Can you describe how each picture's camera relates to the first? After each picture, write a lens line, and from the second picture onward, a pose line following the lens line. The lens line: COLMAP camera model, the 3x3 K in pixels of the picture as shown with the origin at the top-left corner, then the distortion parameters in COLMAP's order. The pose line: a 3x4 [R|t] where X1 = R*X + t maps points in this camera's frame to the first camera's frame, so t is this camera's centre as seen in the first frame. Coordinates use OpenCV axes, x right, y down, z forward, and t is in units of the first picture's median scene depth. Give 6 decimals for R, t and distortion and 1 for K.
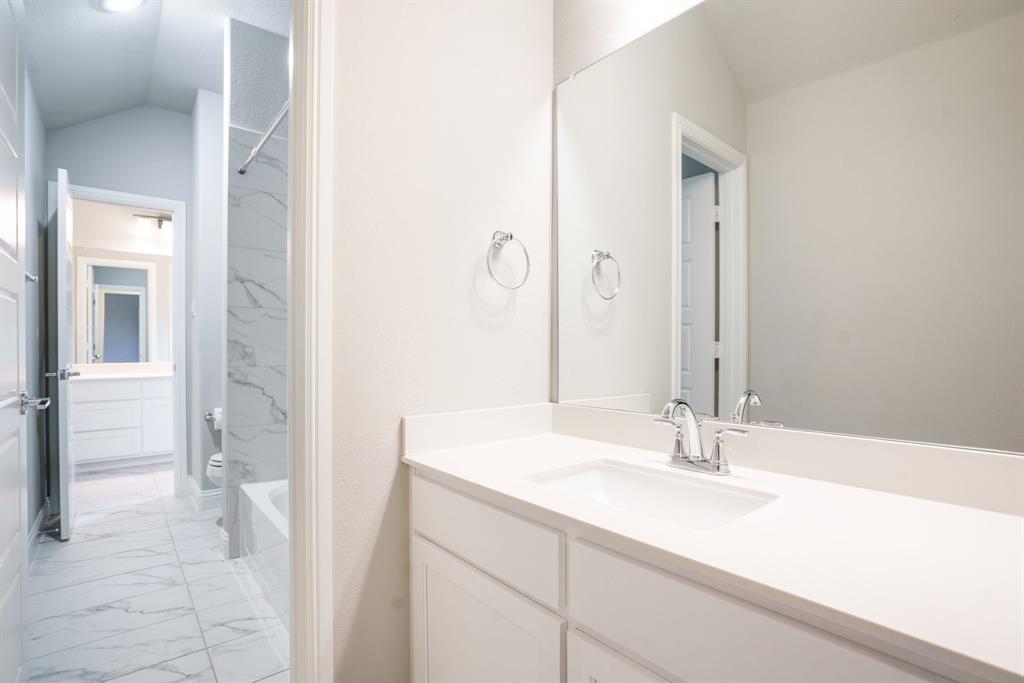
lens RADIAL K [[471.1, 0, 512.3], [0, 471.1, 348.4], [0, 0, 1]] dist [0.004183, 0.000276]
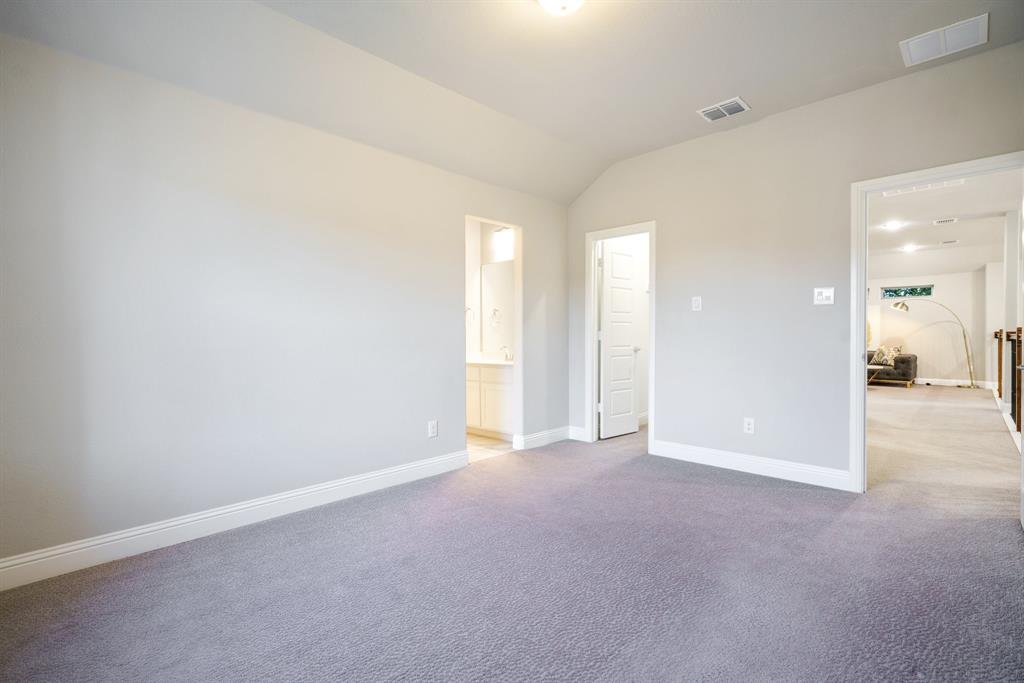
lens RADIAL K [[471.1, 0, 508.2], [0, 471.1, 341.4], [0, 0, 1]] dist [0.004183, 0.000276]
pose [[0.995307, -0.008977, 0.096349, -0.058431], [0.007324, 0.999820, 0.017490, -0.028615], [-0.096489, -0.016702, 0.995194, -2.668916]]
